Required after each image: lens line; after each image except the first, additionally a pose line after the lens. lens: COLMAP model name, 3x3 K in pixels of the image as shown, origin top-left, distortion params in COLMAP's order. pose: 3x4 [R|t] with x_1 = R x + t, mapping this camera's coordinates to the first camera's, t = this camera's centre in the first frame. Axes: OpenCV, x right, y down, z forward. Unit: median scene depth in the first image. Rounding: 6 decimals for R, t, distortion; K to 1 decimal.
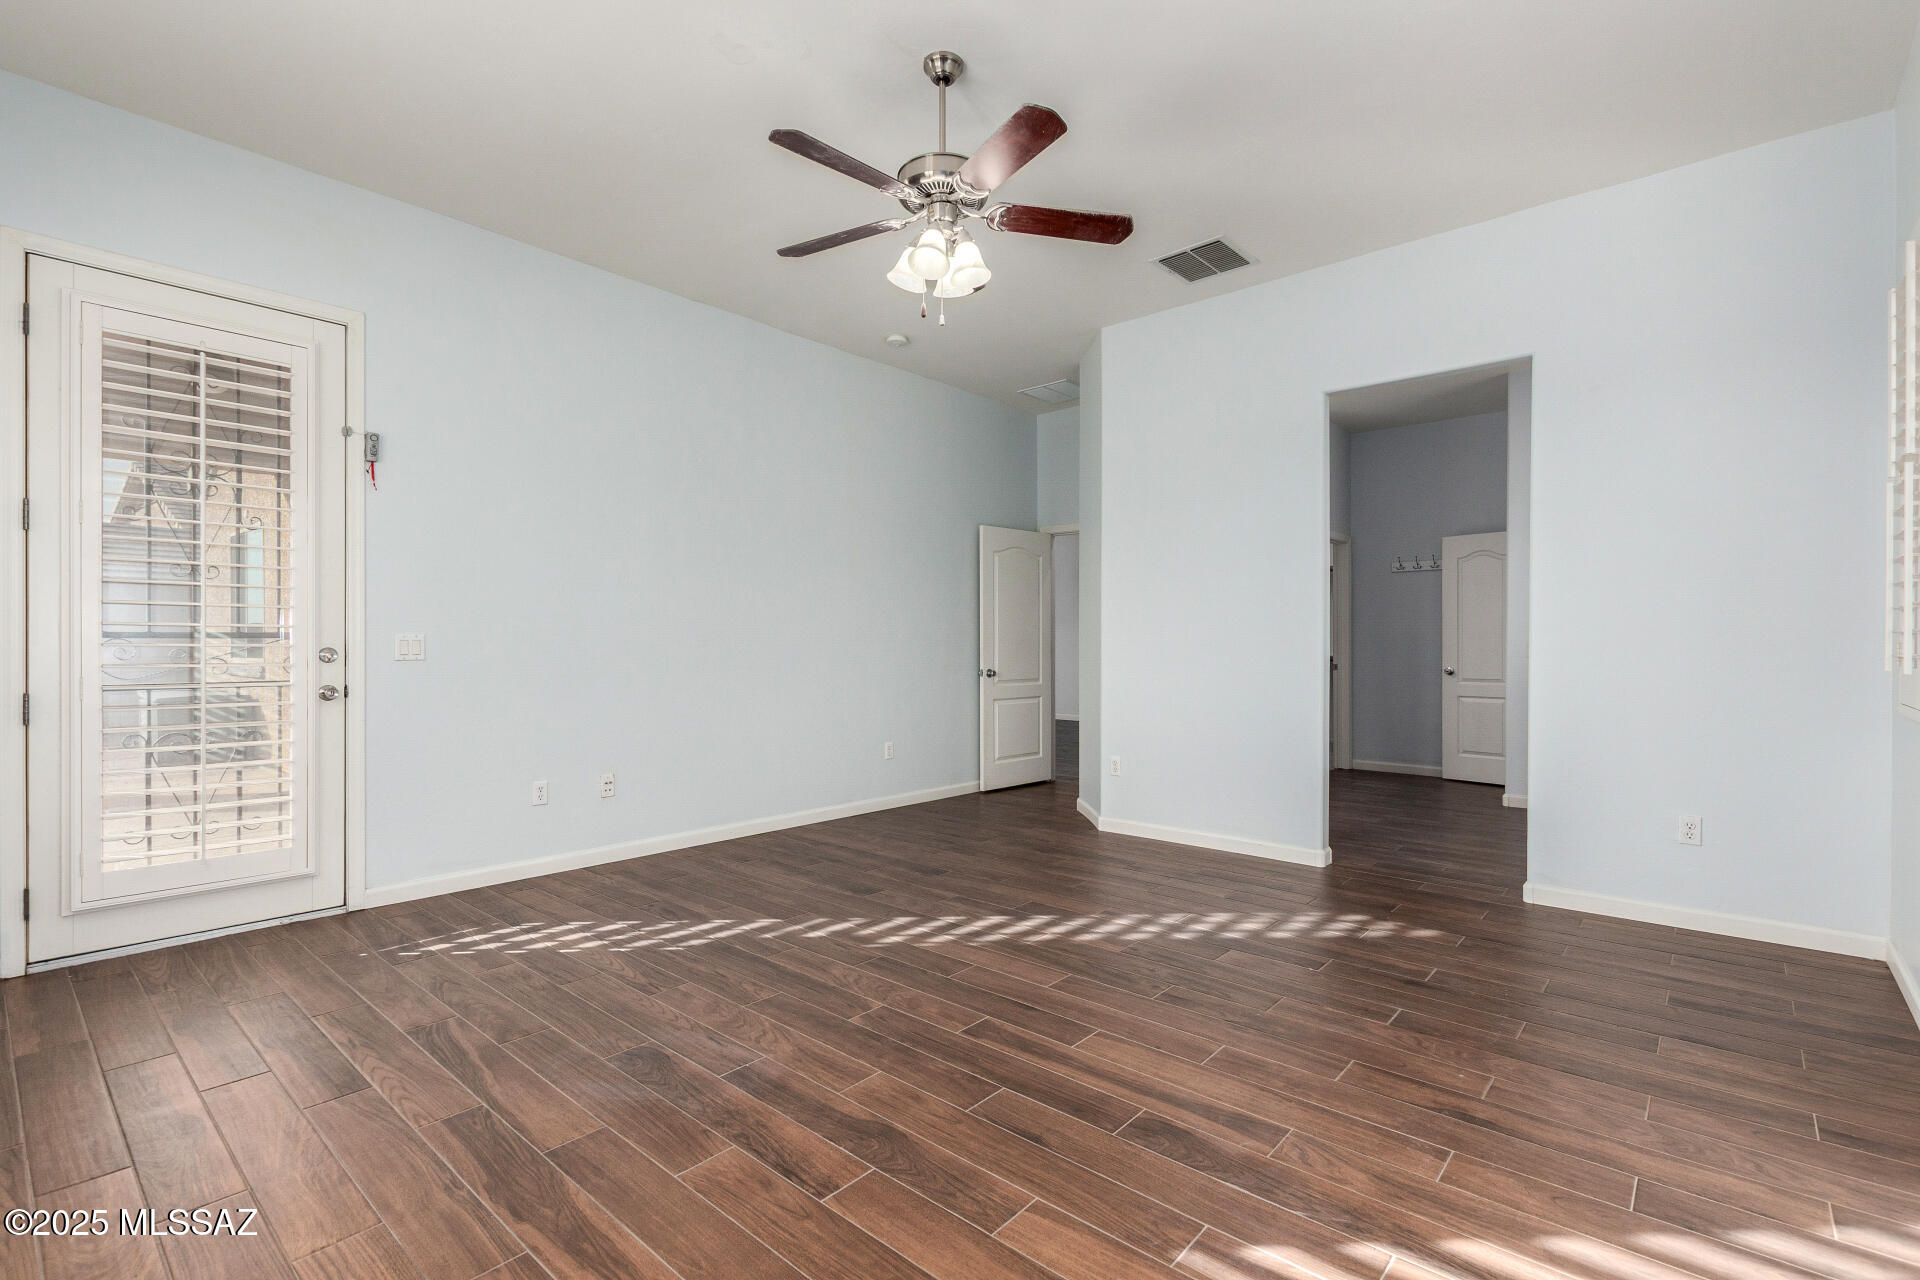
lens RADIAL K [[887.2, 0, 959.2], [0, 887.2, 642.2], [0, 0, 1]] dist [0.000868, -0.000649]
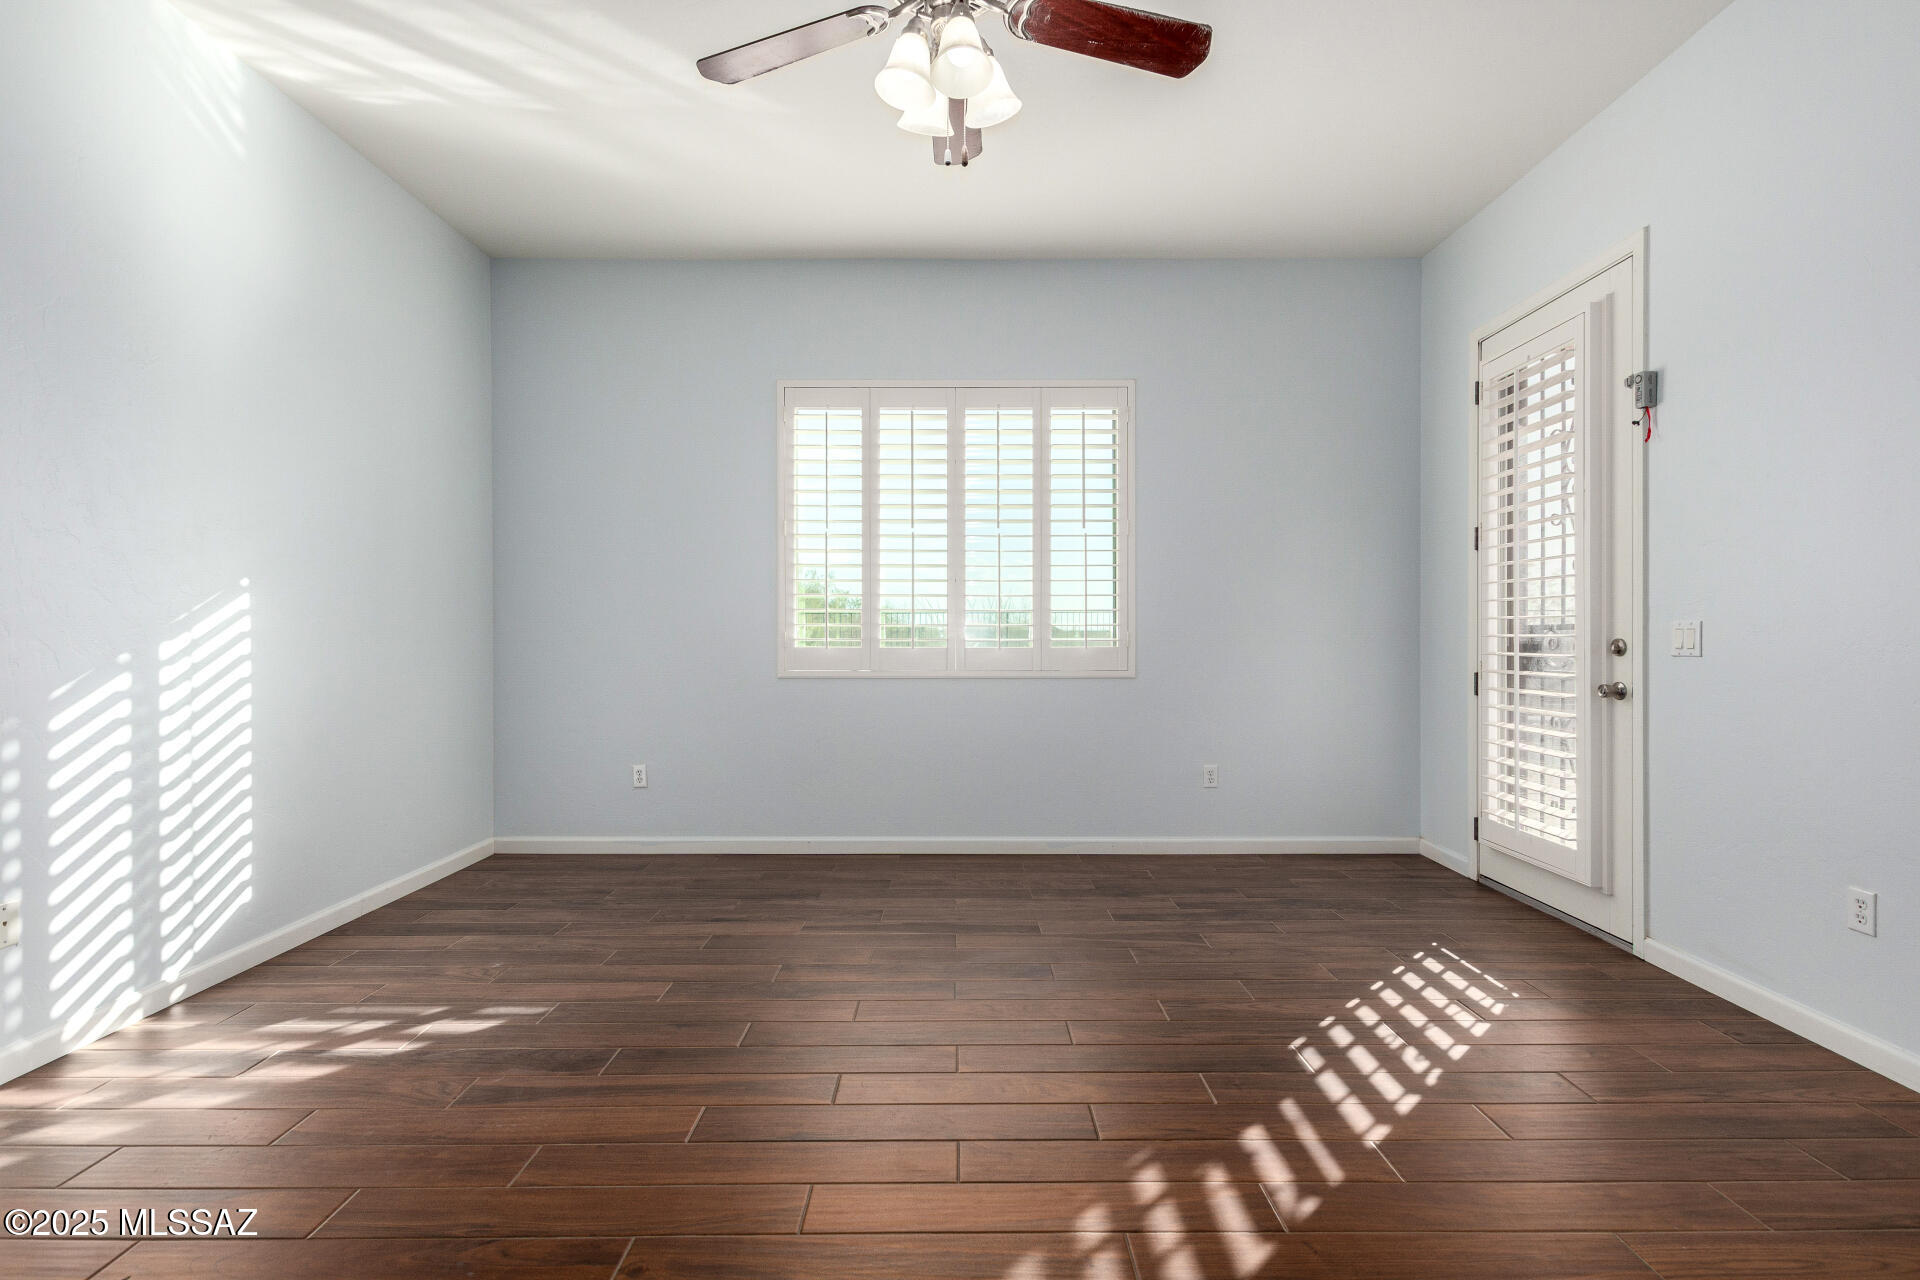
lens RADIAL K [[887.2, 0, 969.0], [0, 887.2, 638.1], [0, 0, 1]] dist [0.000868, -0.000649]
pose [[-0.763968, -0.001275, -0.645253, 0.368403], [0.001777, 0.999990, -0.004080, 0.009837], [0.645251, -0.004264, -0.763958, 1.396531]]
